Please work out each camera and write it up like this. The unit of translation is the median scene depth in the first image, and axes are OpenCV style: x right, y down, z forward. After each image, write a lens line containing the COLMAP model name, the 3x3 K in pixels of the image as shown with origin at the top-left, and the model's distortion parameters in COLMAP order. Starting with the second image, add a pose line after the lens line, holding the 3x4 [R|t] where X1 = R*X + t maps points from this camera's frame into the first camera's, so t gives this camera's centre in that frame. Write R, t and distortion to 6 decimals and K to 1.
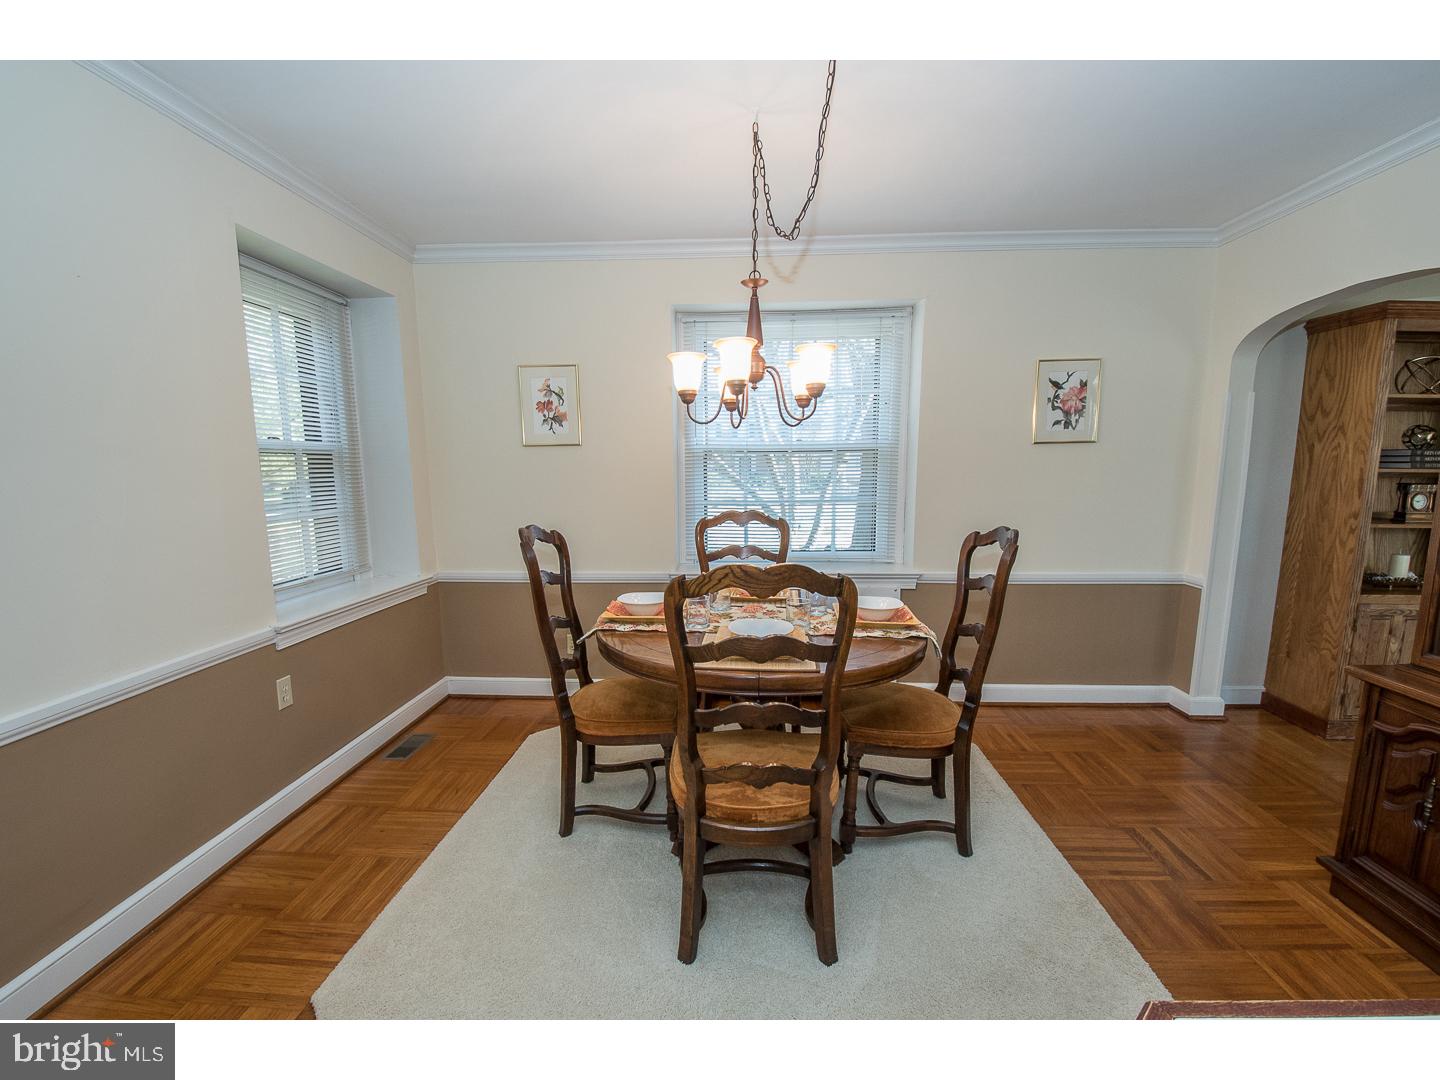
lens RADIAL K [[634.2, 0, 715.2], [0, 634.2, 559.6], [0, 0, 1]] dist [0.009102, -0.017630]
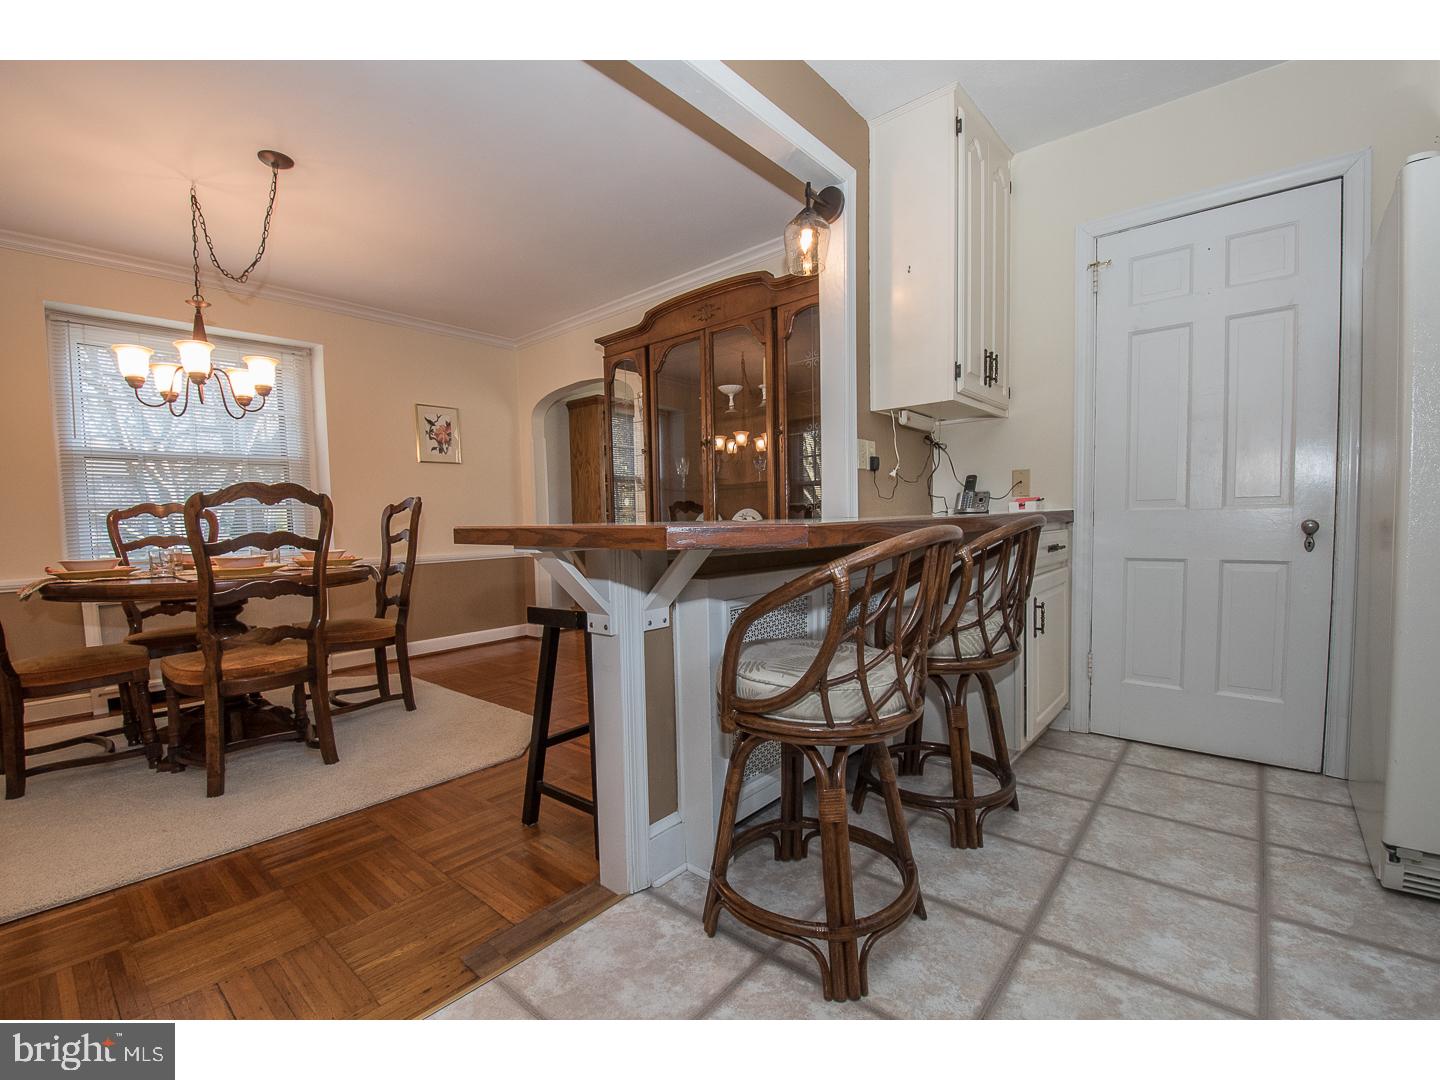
lens RADIAL K [[634.2, 0, 715.2], [0, 634.2, 559.6], [0, 0, 1]] dist [0.009102, -0.017630]
pose [[0.617991, -0.056420, 0.784158, -0.237912], [0.140228, 0.989338, -0.039330, 0.203540], [-0.773579, 0.134266, 0.619313, -0.396042]]
